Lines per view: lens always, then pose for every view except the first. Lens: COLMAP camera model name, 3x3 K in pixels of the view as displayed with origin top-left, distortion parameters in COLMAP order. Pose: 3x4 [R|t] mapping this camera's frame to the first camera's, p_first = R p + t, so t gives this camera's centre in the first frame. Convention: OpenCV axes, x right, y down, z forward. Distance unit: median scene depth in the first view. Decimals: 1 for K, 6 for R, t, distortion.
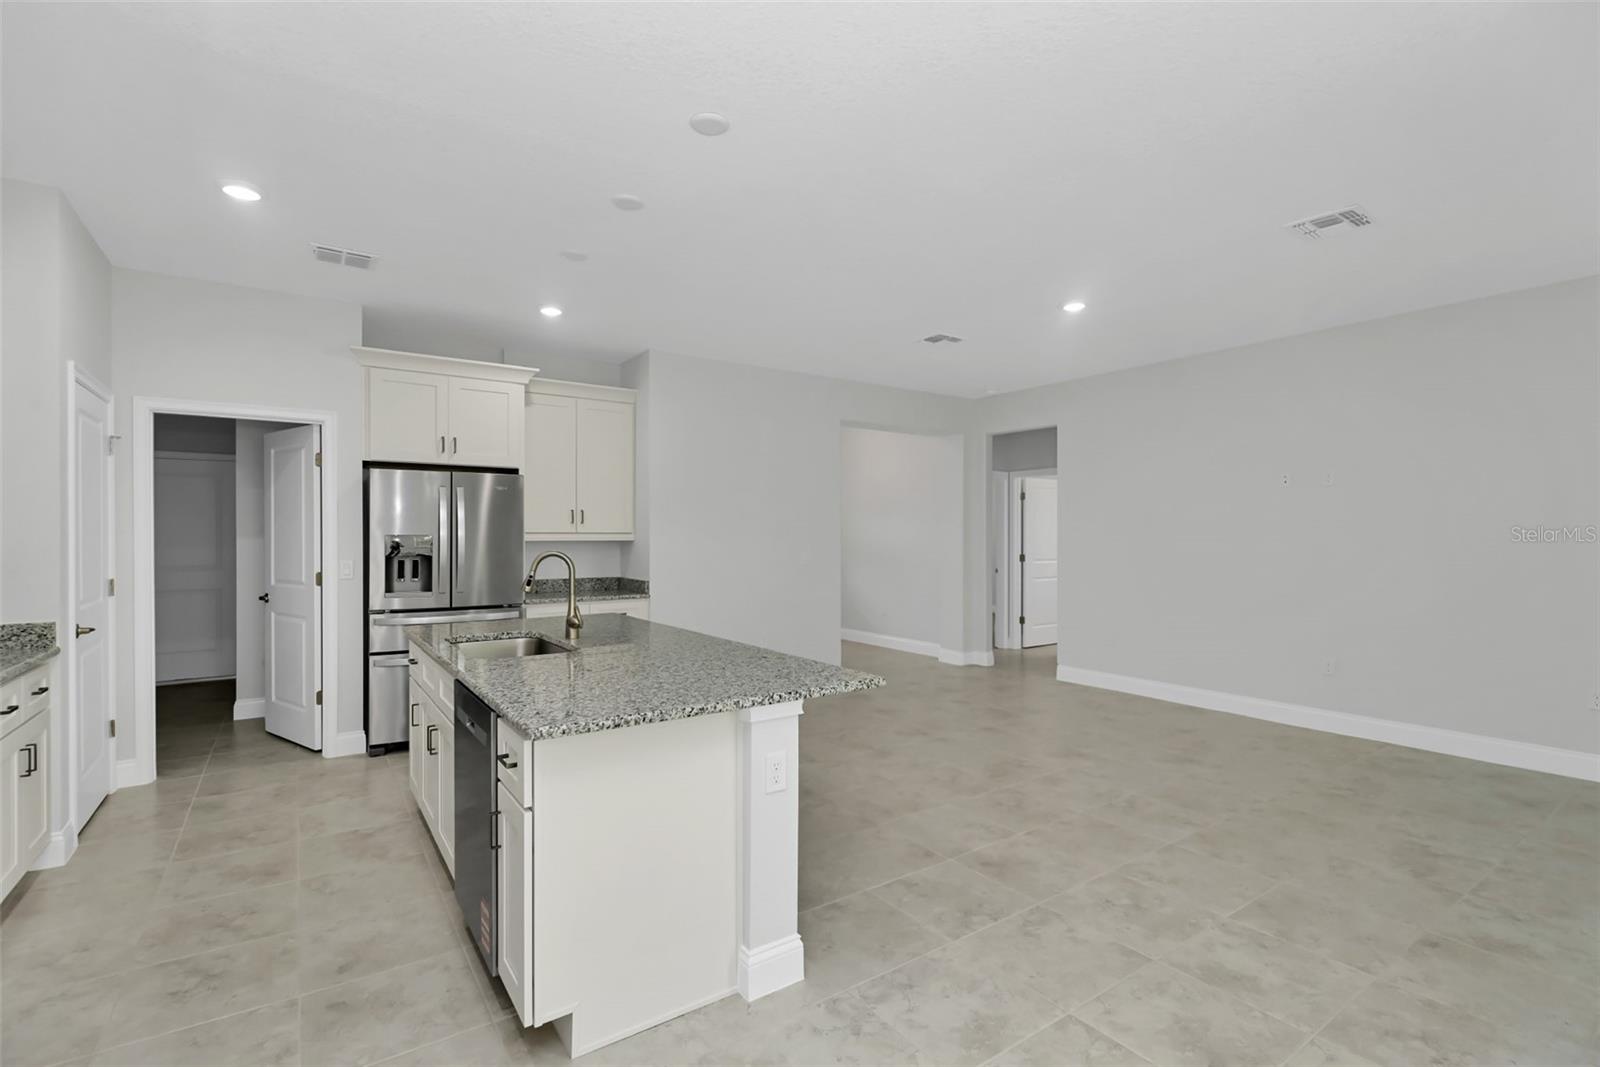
lens RADIAL K [[742.1, 0, 805.1], [0, 742.1, 533.1], [0, 0, 1]] dist [-0.015202, 0.001970]
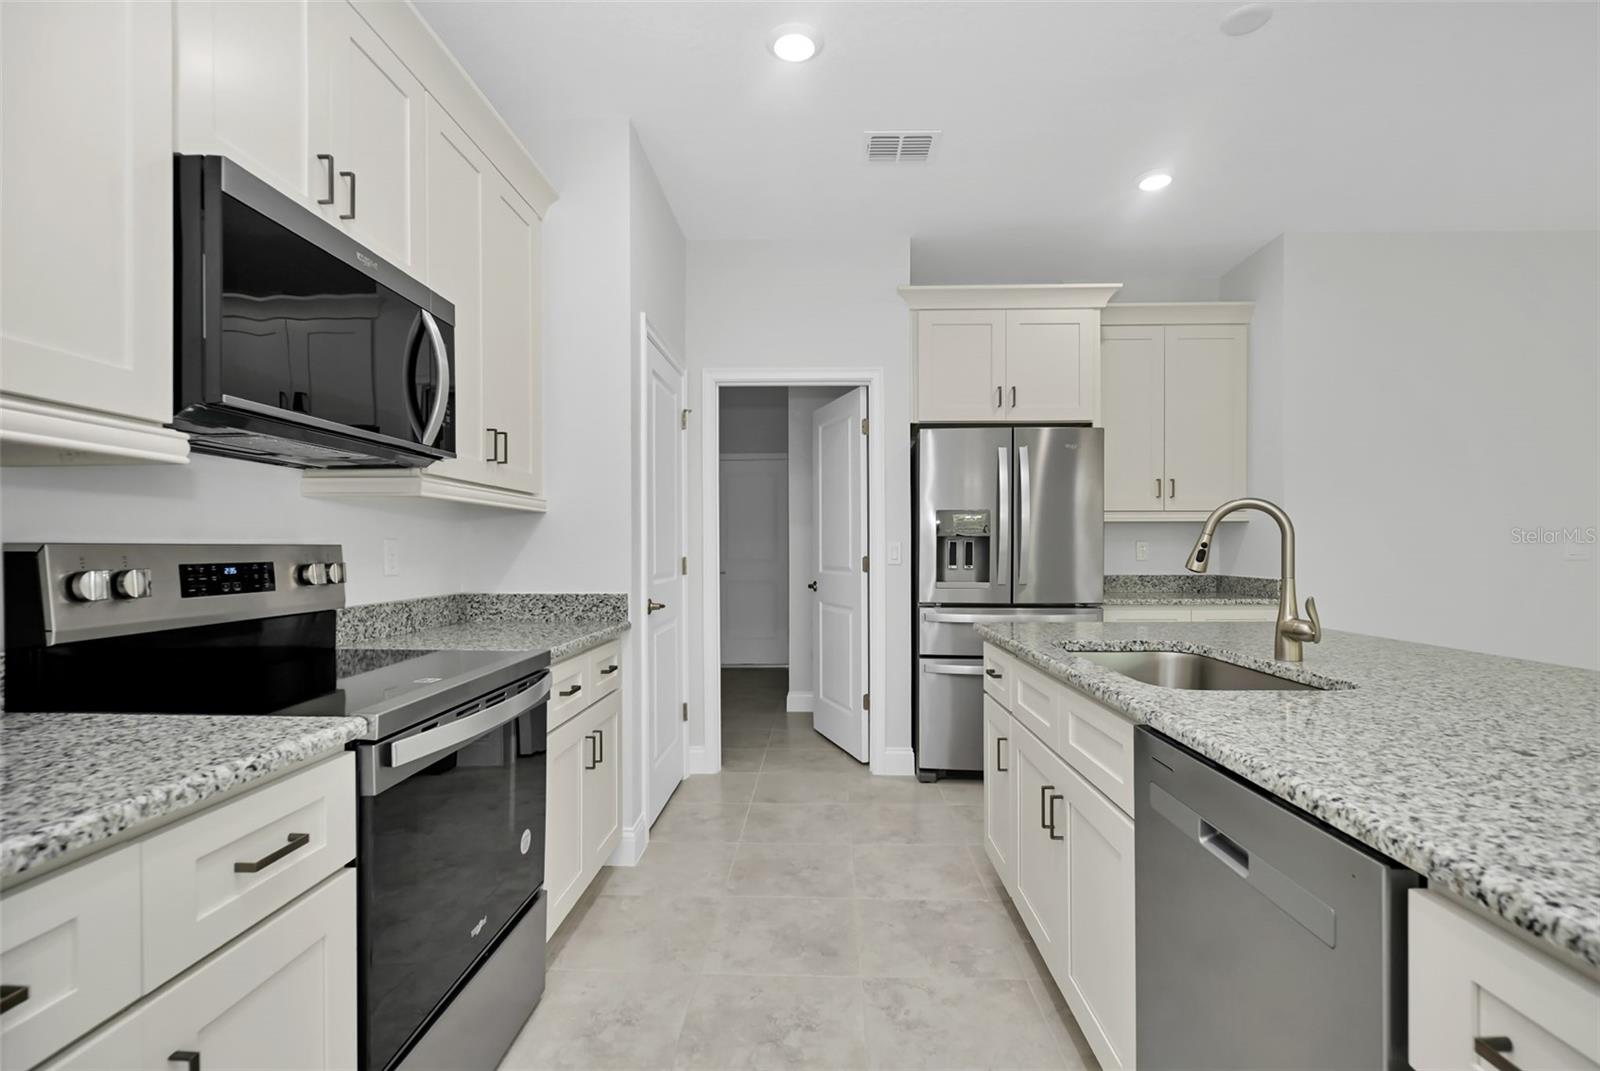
lens RADIAL K [[738.8, 0, 810.8], [0, 738.8, 543.3], [0, 0, 1]] dist [-0.003258, -0.002902]
pose [[0.809656, -0.005521, -0.586879, -0.198836], [0.002359, 0.999978, -0.006152, 0.042111], [0.586900, 0.003596, 0.809651, 0.255282]]
